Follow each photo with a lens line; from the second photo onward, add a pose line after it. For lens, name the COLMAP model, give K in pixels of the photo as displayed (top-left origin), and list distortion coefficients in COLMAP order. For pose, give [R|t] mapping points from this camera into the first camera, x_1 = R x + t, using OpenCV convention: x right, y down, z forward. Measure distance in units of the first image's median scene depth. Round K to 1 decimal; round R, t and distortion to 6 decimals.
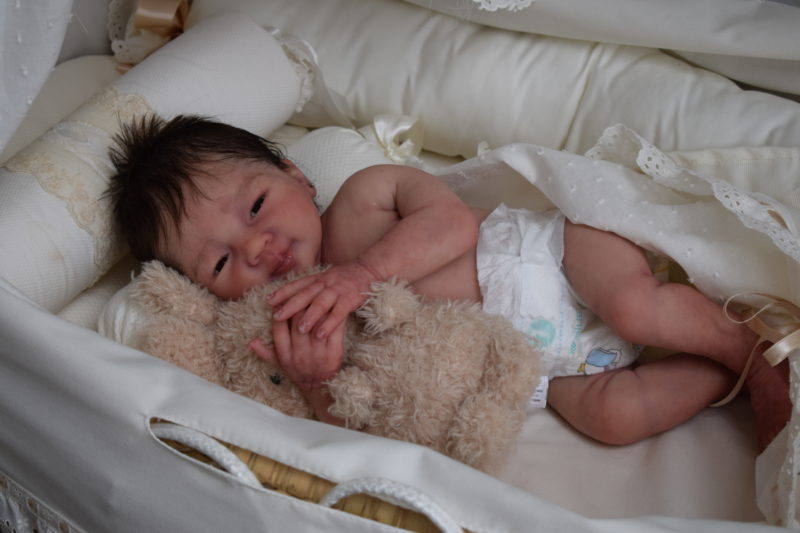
lens RADIAL K [[1865.7, 0, 409.6], [0, 1865.7, 304.5], [0, 0, 1]] dist [0.022426, 0.000000]
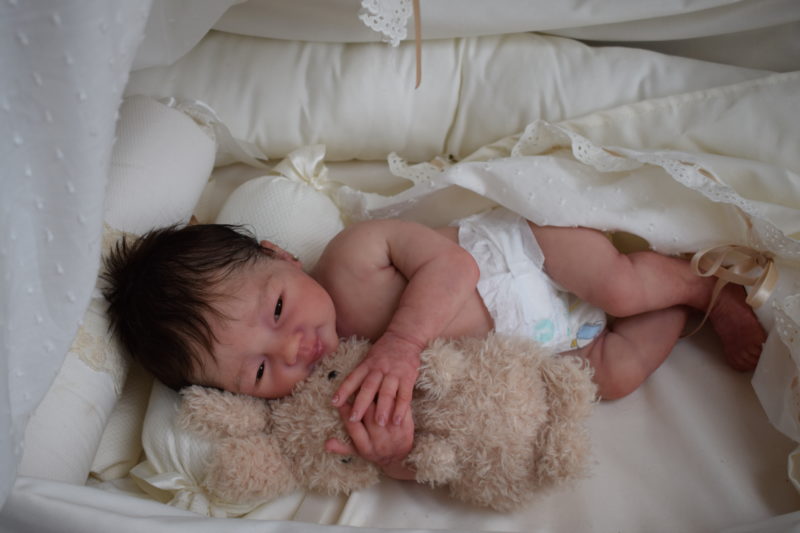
lens RADIAL K [[1178.5, 0, 400.3], [0, 1178.5, 270.5], [0, 0, 1]] dist [-0.010783, 0.000000]
pose [[0.911792, -0.312143, 0.266838, -0.185653], [0.252932, 0.938784, 0.233903, -0.206057], [-0.323514, -0.145779, 0.934926, 0.370825]]
